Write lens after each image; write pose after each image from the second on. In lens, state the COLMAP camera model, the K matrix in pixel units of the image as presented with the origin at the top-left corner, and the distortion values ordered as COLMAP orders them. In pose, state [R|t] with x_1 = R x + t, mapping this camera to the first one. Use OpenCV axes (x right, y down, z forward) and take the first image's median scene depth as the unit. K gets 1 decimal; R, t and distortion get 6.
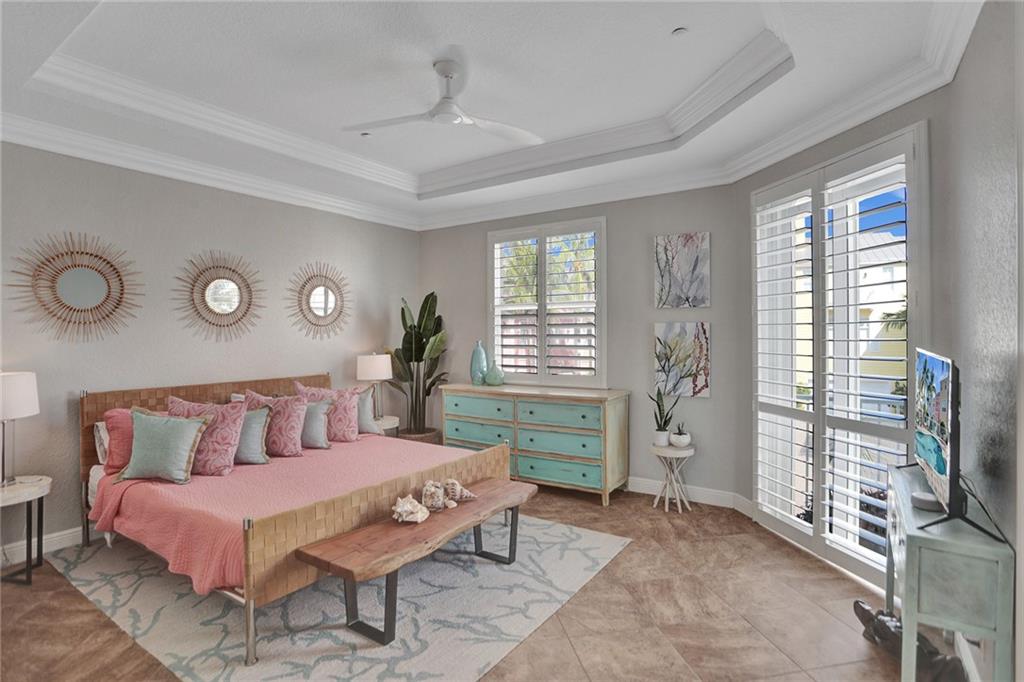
lens RADIAL K [[521.9, 0, 513.6], [0, 521.9, 329.1], [0, 0, 1]] dist [-0.026861, -0.000027]
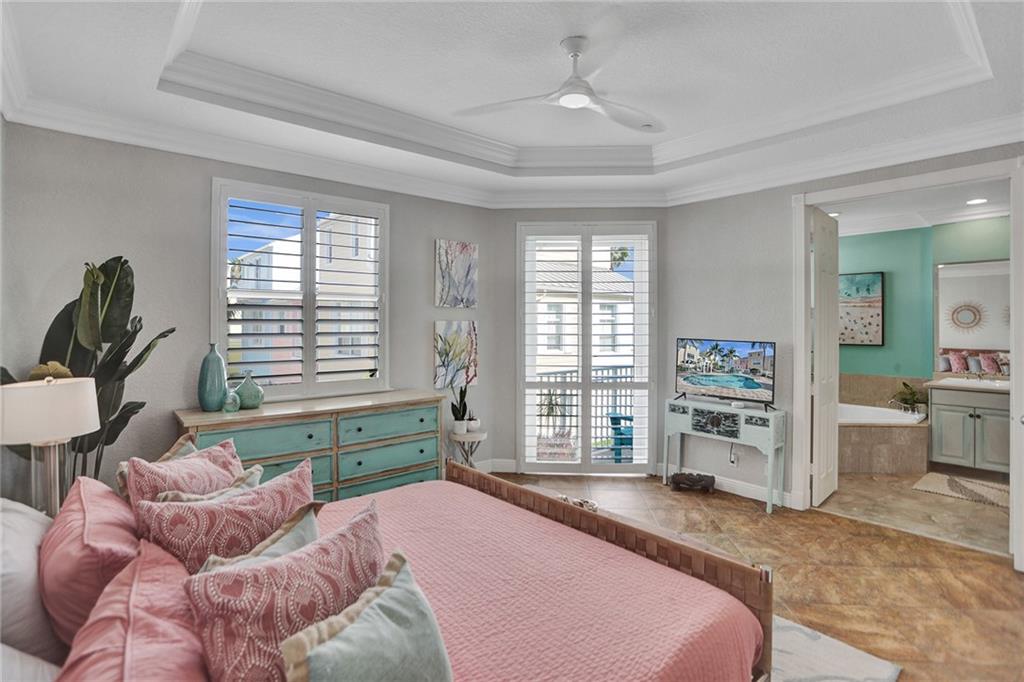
lens RADIAL K [[521.9, 0, 513.6], [0, 521.9, 329.1], [0, 0, 1]] dist [-0.026861, -0.000027]
pose [[0.256819, -0.005208, 0.966445, -0.726198], [-0.010006, 0.999918, 0.008047, -0.005309], [-0.966408, -0.011736, 0.256746, 0.598647]]
